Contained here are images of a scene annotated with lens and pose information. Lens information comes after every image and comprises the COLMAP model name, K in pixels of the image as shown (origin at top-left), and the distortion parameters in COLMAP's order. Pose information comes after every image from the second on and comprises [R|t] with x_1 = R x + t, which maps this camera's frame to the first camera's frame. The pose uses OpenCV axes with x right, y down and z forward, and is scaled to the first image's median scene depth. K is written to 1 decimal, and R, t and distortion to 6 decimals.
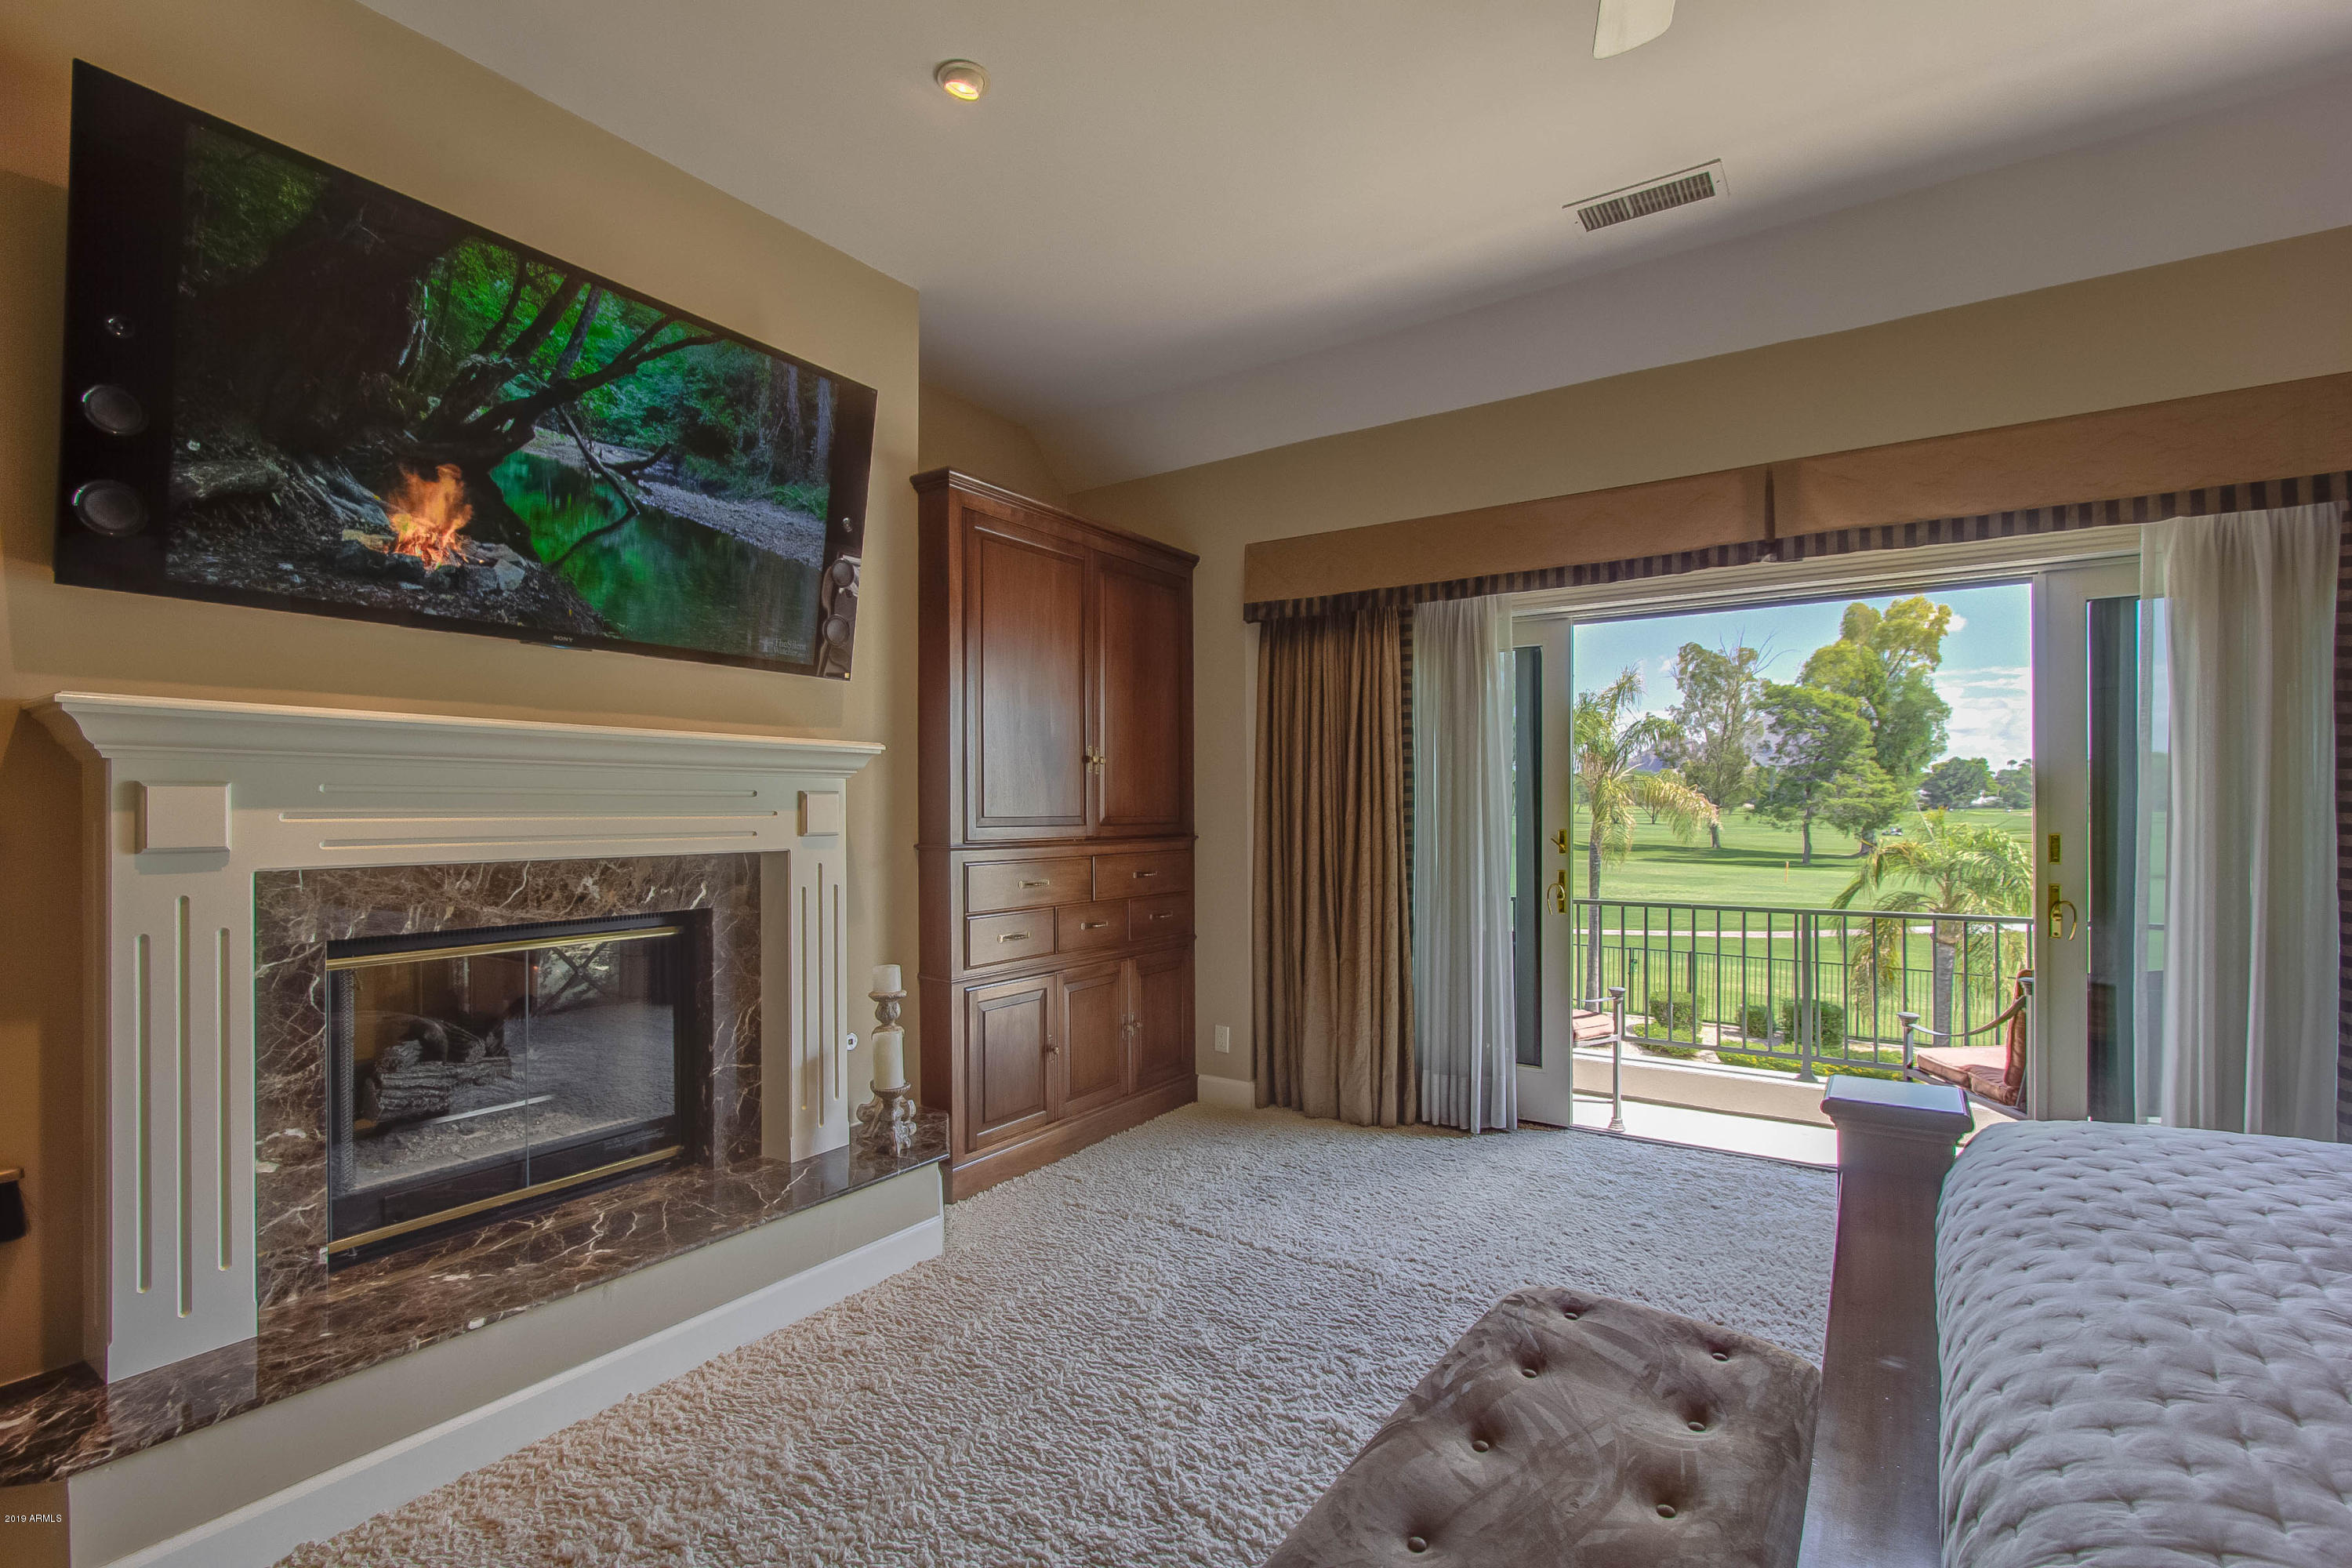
lens RADIAL K [[1109.8, 0, 1145.7], [0, 1109.8, 814.7], [0, 0, 1]] dist [0.000770, 0.000445]
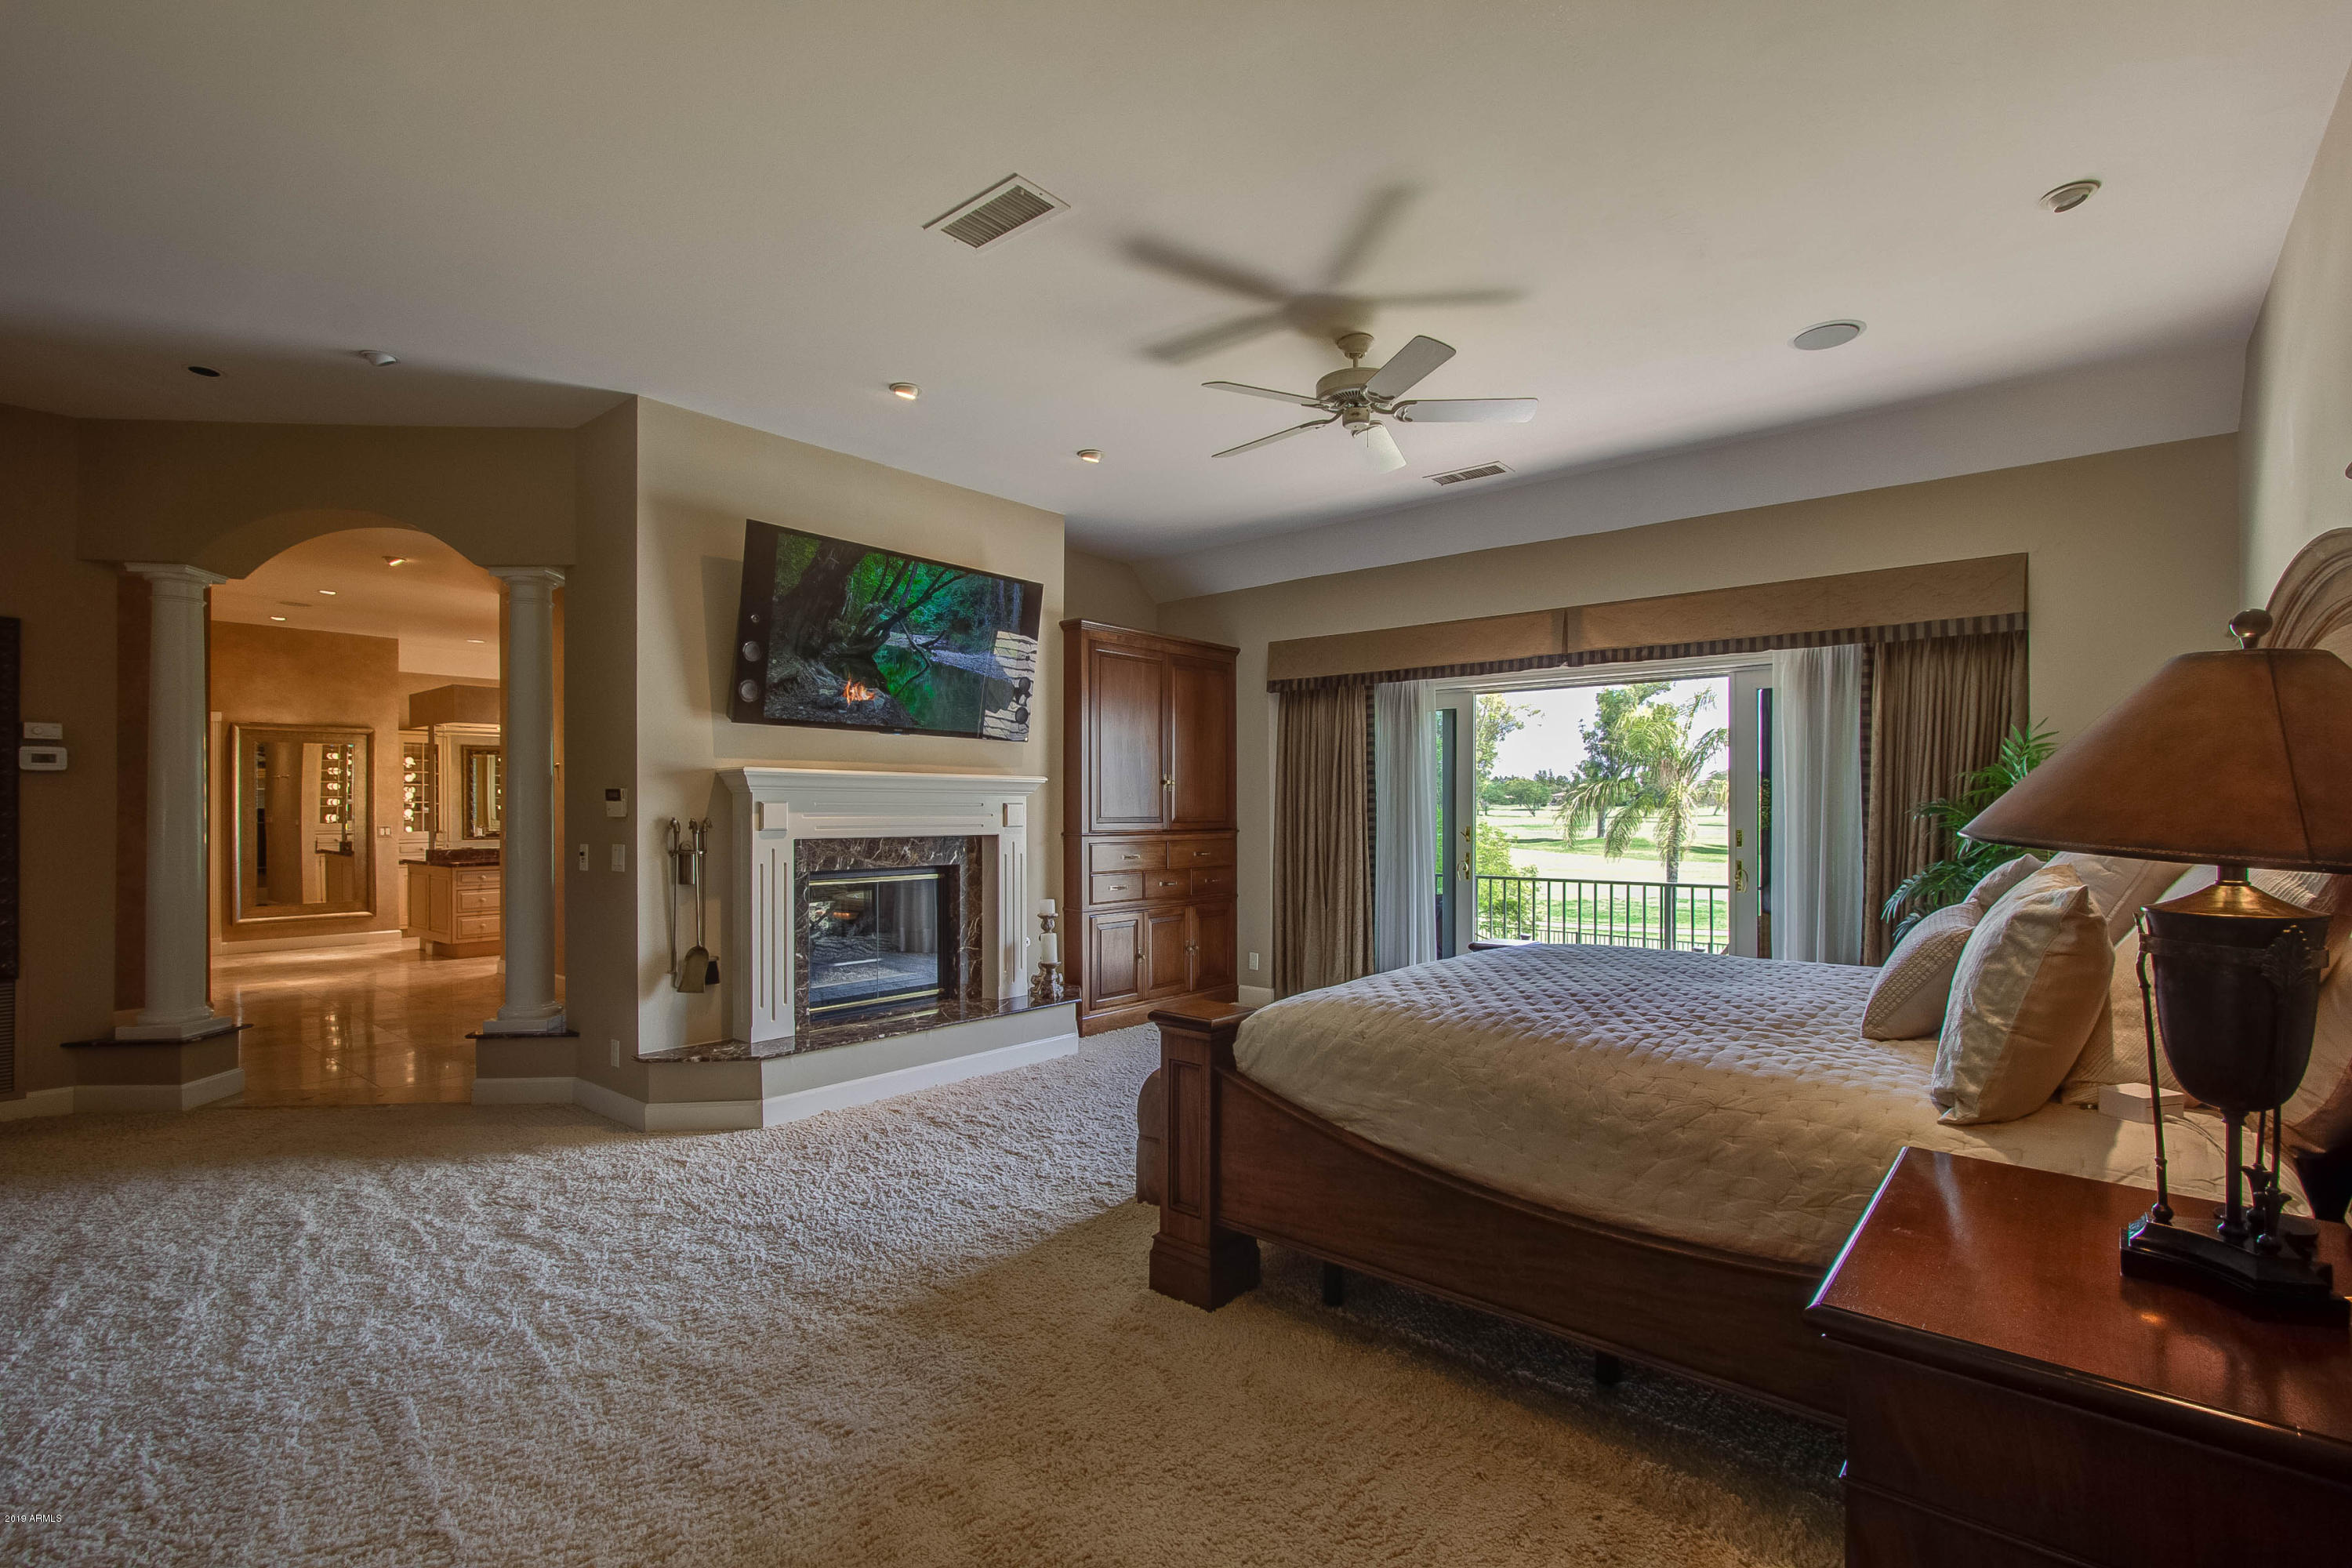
lens RADIAL K [[1109.8, 0, 1145.7], [0, 1109.8, 814.7], [0, 0, 1]] dist [0.000770, 0.000445]
pose [[0.994071, 0.003560, -0.108678, 0.101135], [-0.003609, 0.999993, -0.000255, -0.001537], [0.108676, 0.000646, 0.994077, -0.645494]]
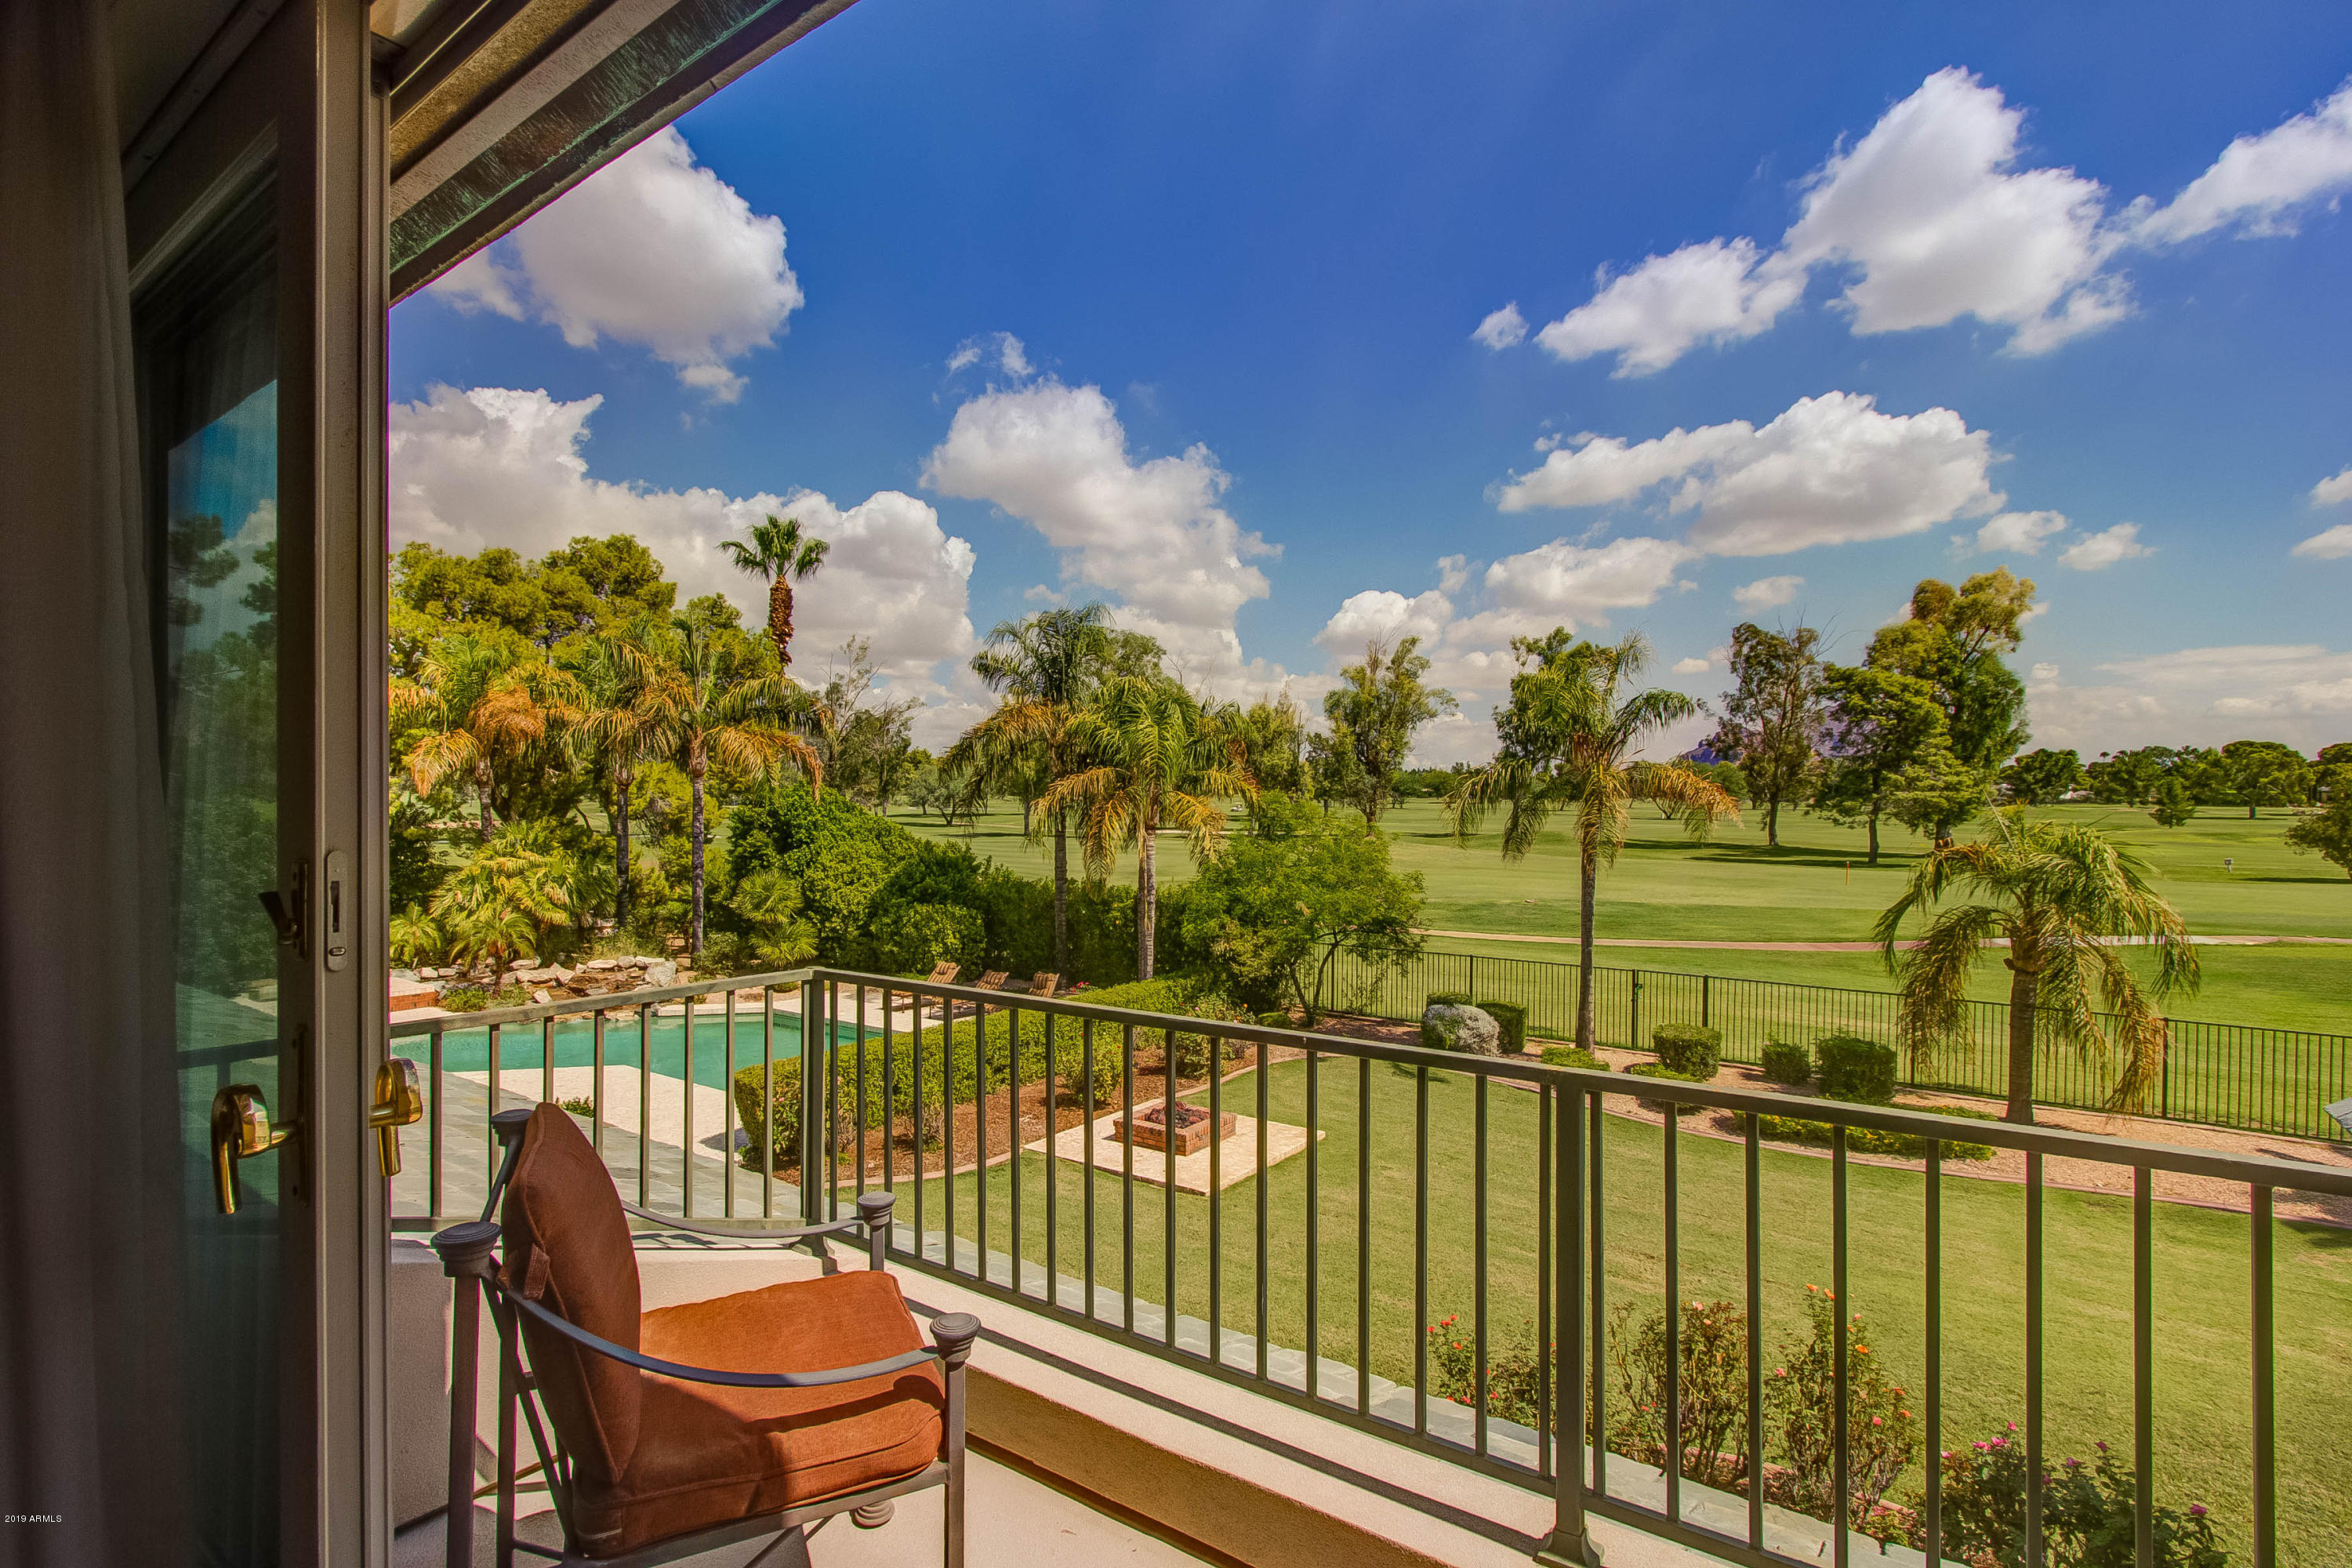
lens RADIAL K [[1133.6, 0, 1141.9], [0, 1133.6, 805.6], [0, 0, 1]] dist [0.000439, 0.000818]
pose [[0.999170, 0.001894, -0.040682, 0.596497], [-0.002000, 0.999995, -0.002583, 0.003021], [0.040677, 0.002662, 0.999169, 0.798747]]
